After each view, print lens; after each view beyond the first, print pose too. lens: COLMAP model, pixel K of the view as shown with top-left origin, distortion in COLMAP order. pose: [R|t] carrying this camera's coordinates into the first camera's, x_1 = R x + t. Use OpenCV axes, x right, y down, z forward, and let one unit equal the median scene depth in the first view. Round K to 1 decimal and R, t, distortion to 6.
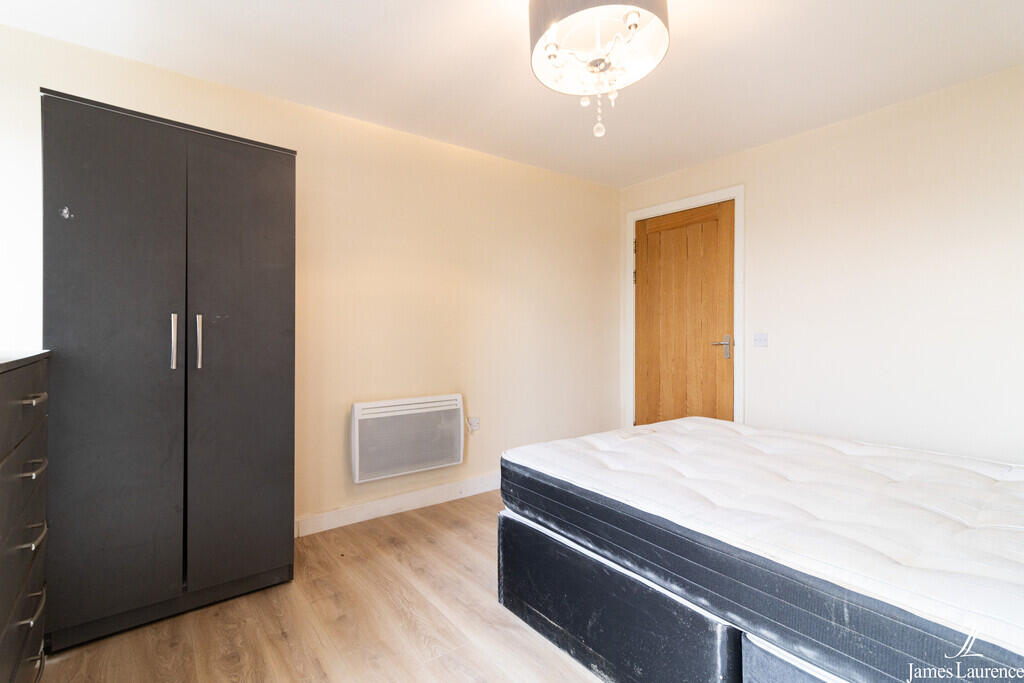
lens RADIAL K [[476.3, 0, 516.8], [0, 476.3, 331.3], [0, 0, 1]] dist [0.003972, 0.000307]
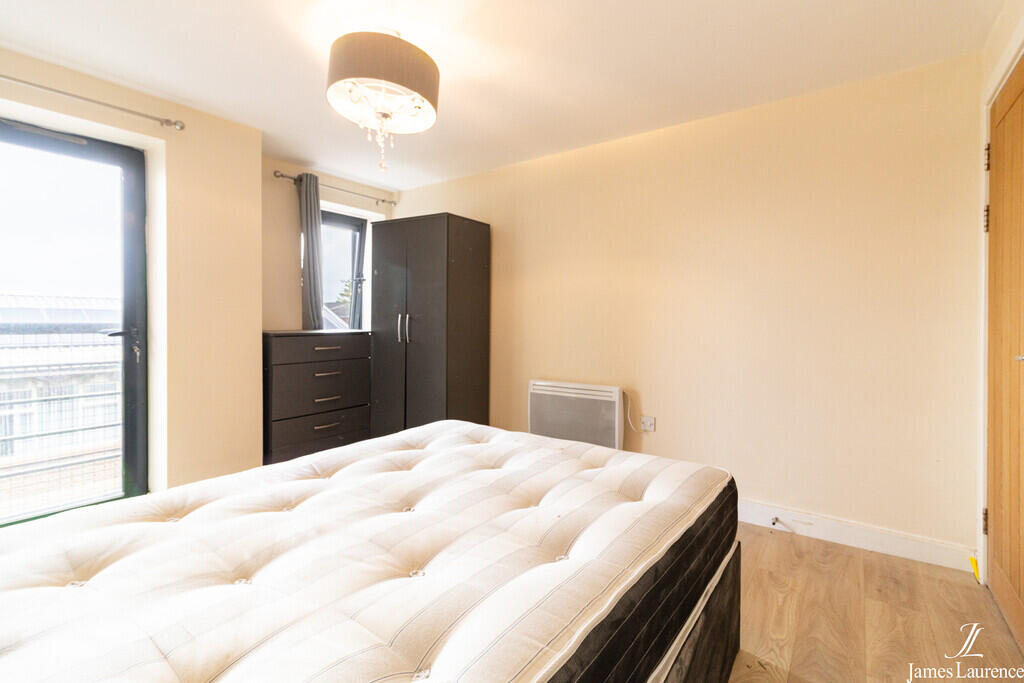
lens RADIAL K [[476.3, 0, 516.8], [0, 476.3, 331.3], [0, 0, 1]] dist [0.003972, 0.000307]
pose [[0.293067, 0.012884, -0.956005, 1.317917], [-0.003143, 0.999917, 0.012512, 0.003421], [0.956087, -0.000662, 0.293083, 0.850415]]
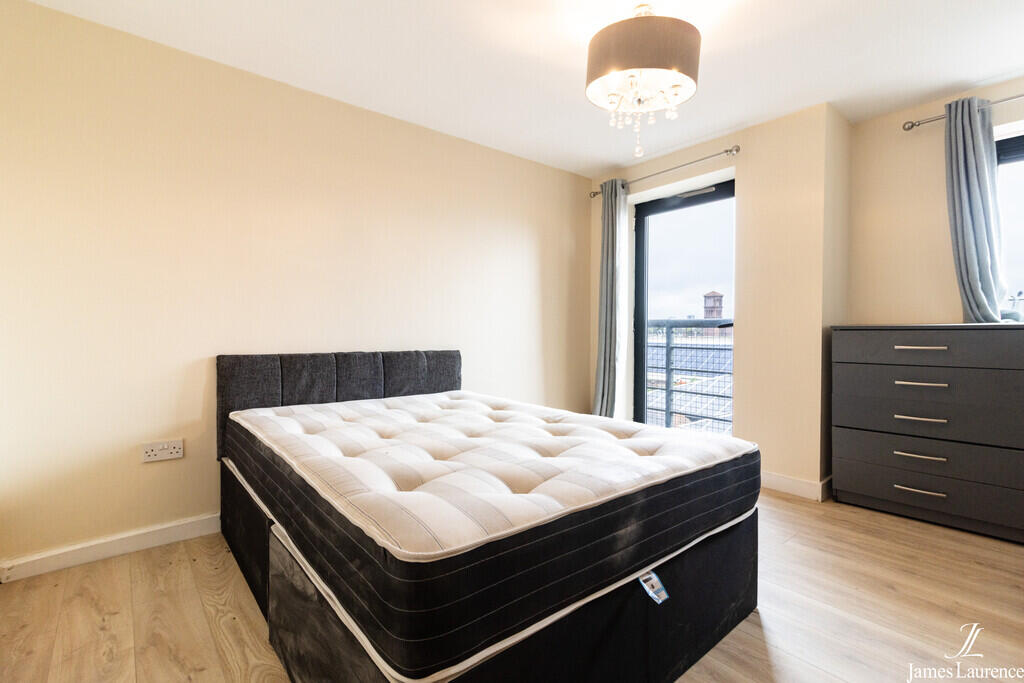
lens RADIAL K [[476.3, 0, 516.8], [0, 476.3, 331.3], [0, 0, 1]] dist [0.003972, 0.000307]
pose [[-0.999359, -0.005062, -0.035439, 0.469215], [-0.004967, 0.999984, -0.002760, 0.061603], [0.035452, -0.002582, -0.999368, 1.989837]]
